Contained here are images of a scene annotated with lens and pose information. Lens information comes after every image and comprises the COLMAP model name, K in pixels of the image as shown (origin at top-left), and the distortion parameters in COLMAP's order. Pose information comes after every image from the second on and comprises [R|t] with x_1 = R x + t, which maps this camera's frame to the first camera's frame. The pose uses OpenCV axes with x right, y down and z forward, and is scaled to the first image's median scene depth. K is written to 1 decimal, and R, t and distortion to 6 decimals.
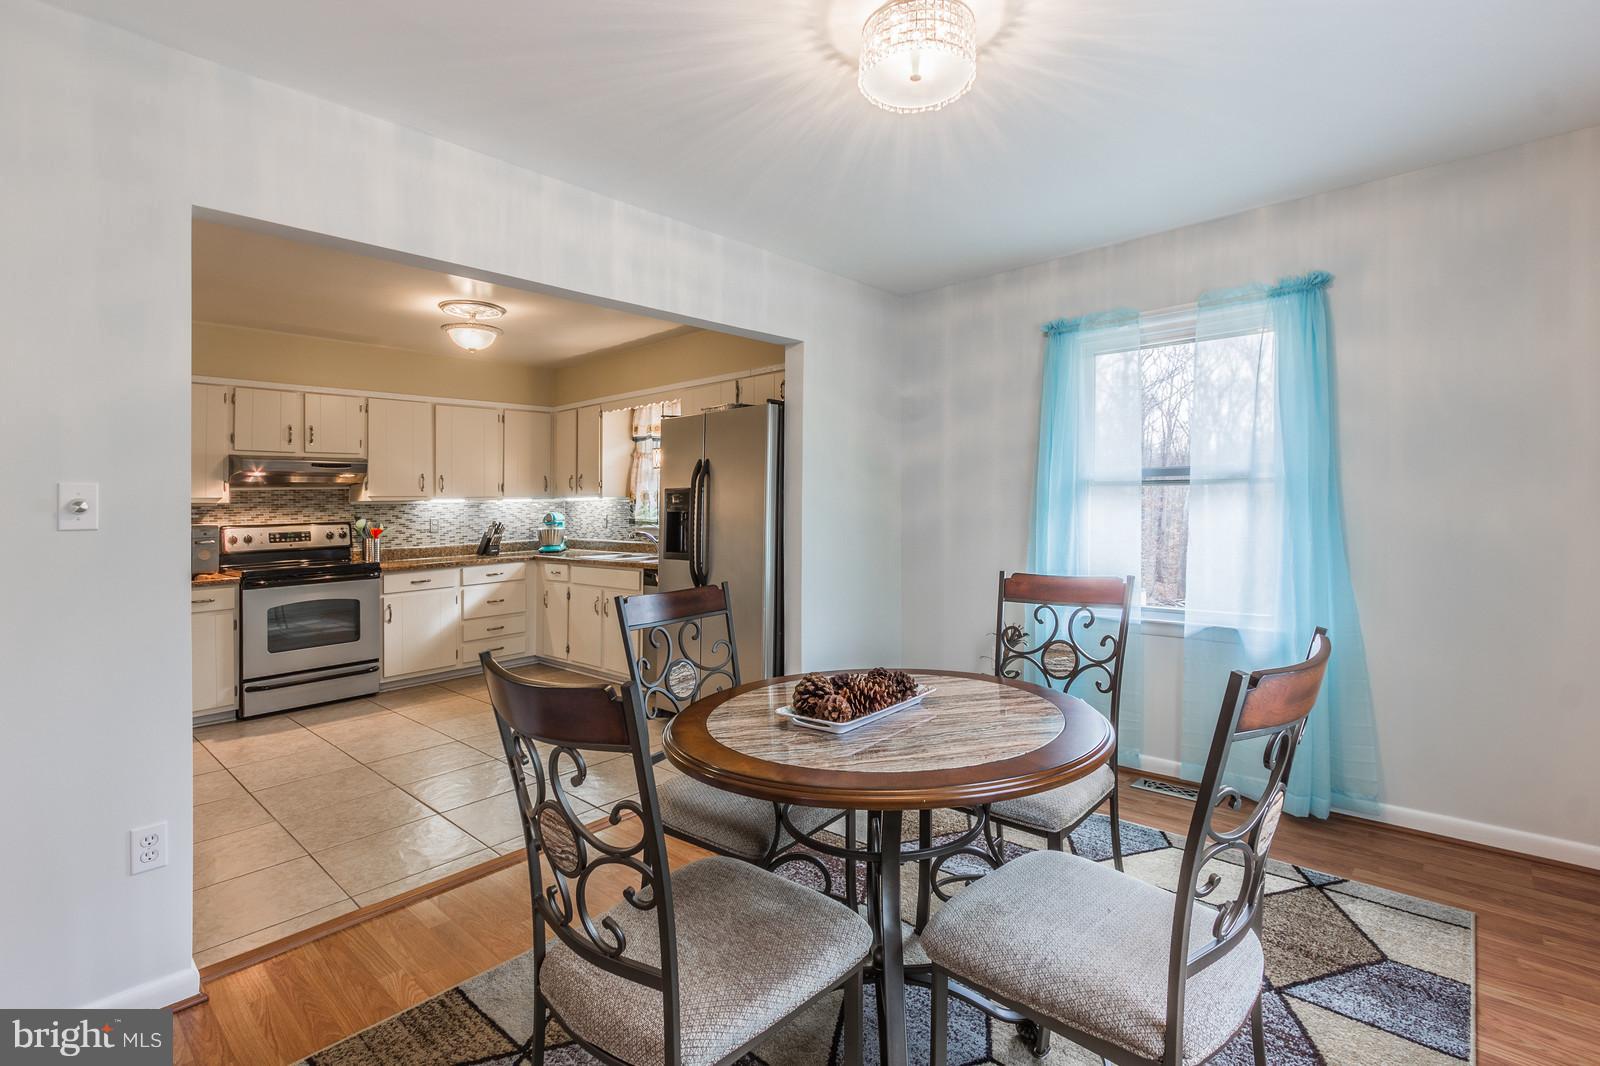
lens RADIAL K [[750.0, 0, 780.3], [0, 750.0, 481.6], [0, 0, 1]] dist [0.003632, 0.001249]
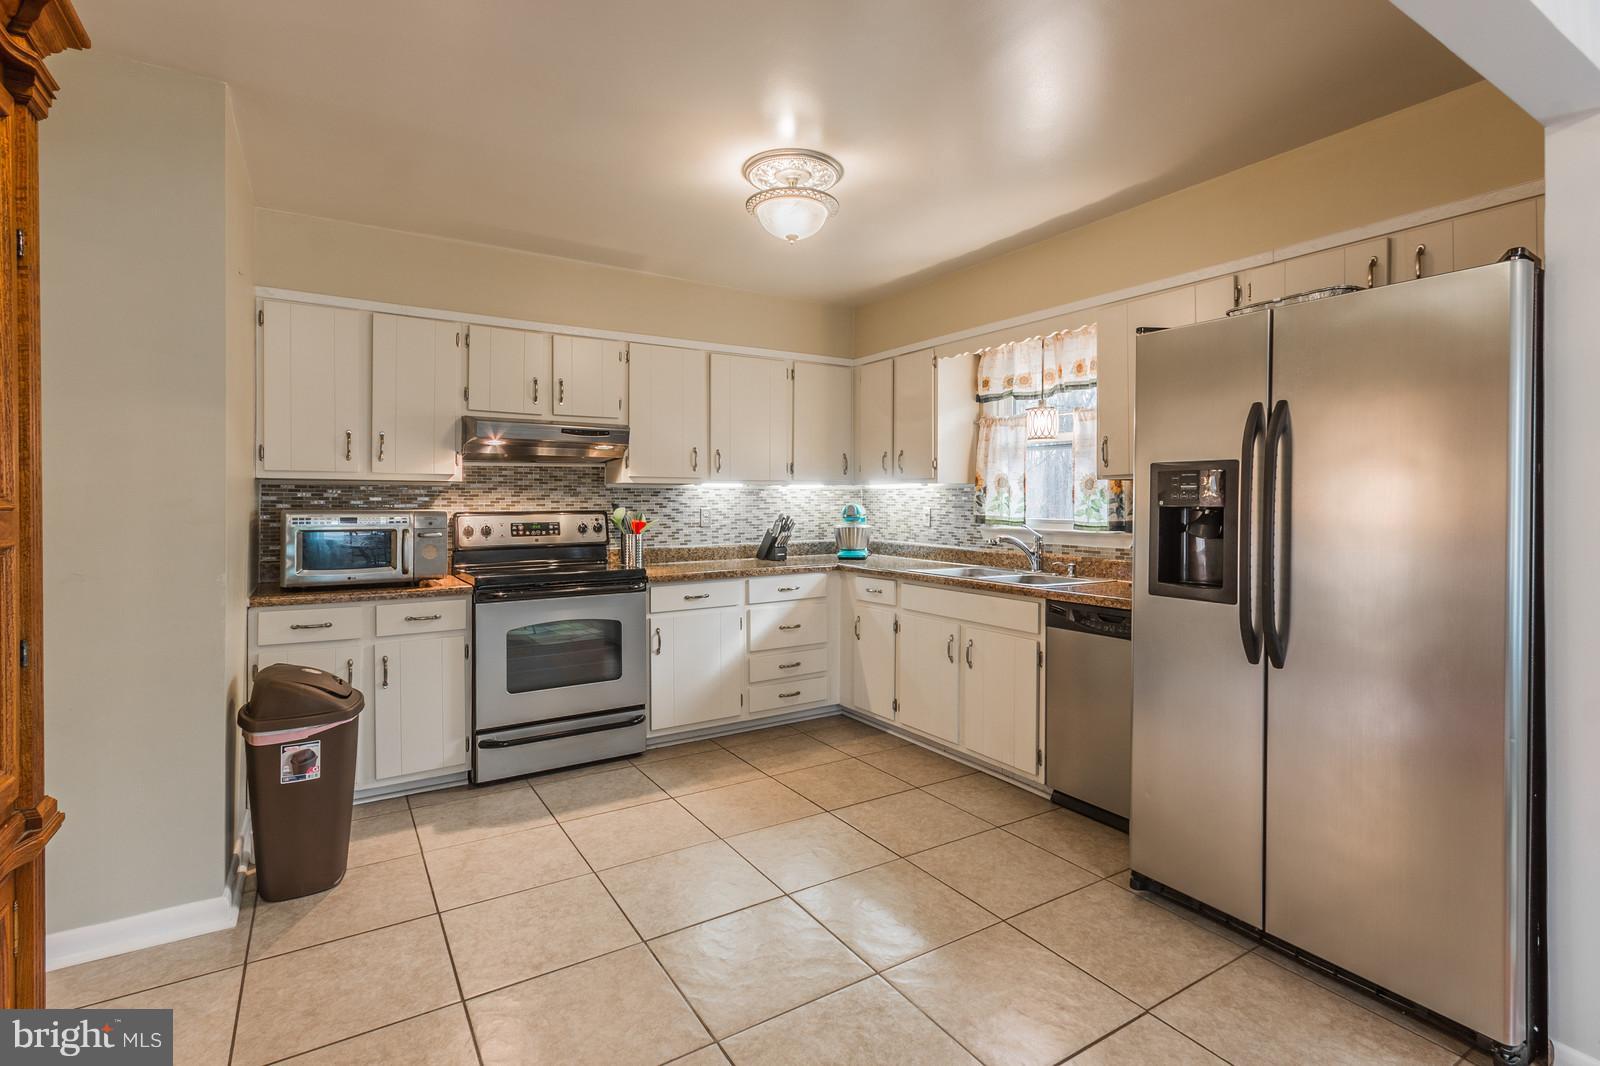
lens RADIAL K [[750.0, 0, 784.7], [0, 750.0, 501.8], [0, 0, 1]] dist [0.003632, 0.001249]
pose [[0.965189, 0.019535, -0.260823, -0.214981], [-0.011009, 0.999357, 0.034112, 0.018061], [0.261322, -0.030053, 0.964784, 0.338985]]
